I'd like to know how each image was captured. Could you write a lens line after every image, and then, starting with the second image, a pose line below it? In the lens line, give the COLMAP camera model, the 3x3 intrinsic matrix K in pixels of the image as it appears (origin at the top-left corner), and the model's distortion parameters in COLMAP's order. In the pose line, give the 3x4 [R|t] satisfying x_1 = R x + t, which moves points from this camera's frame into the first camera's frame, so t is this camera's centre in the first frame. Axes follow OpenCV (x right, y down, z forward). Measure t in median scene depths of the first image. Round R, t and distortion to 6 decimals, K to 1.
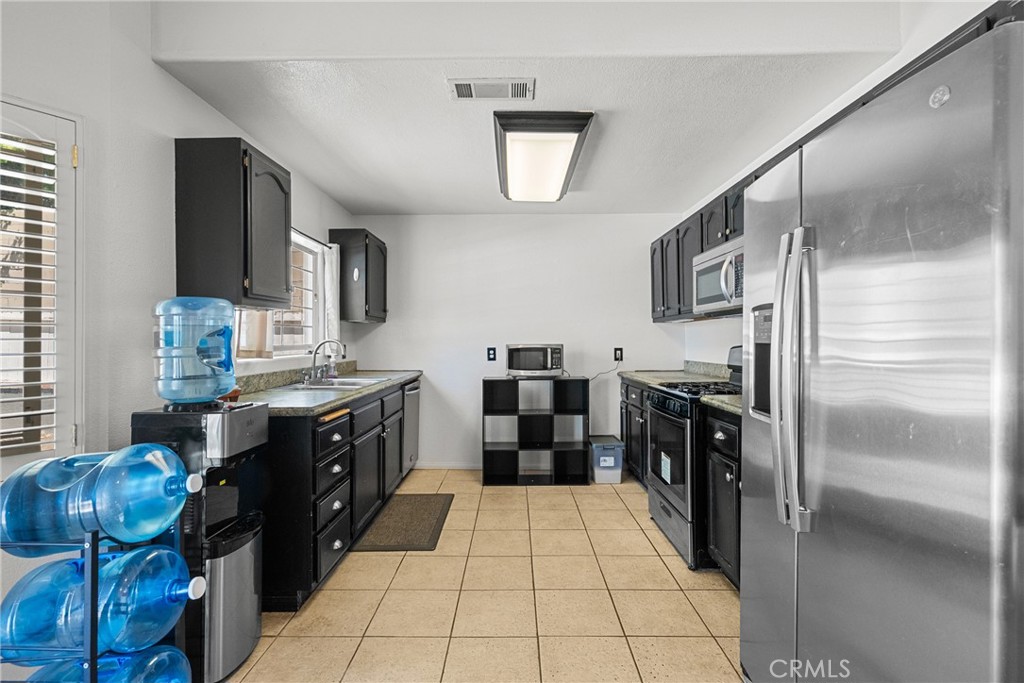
lens RADIAL K [[472.9, 0, 507.1], [0, 472.9, 334.1], [0, 0, 1]] dist [0.000570, 0.000786]
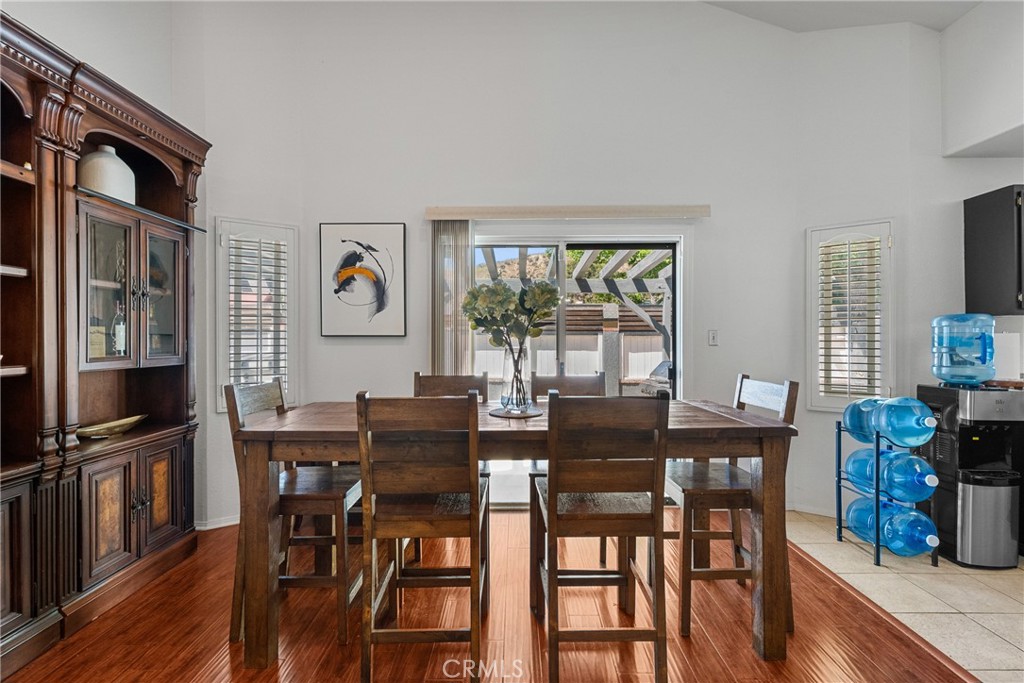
lens RADIAL K [[472.9, 0, 509.2], [0, 472.9, 341.4], [0, 0, 1]] dist [0.000570, 0.000786]
pose [[0.017760, 0.003908, -0.999835, 0.860014], [0.011901, 0.999921, 0.004120, -0.013941], [0.999771, -0.011972, 0.017712, -0.486377]]
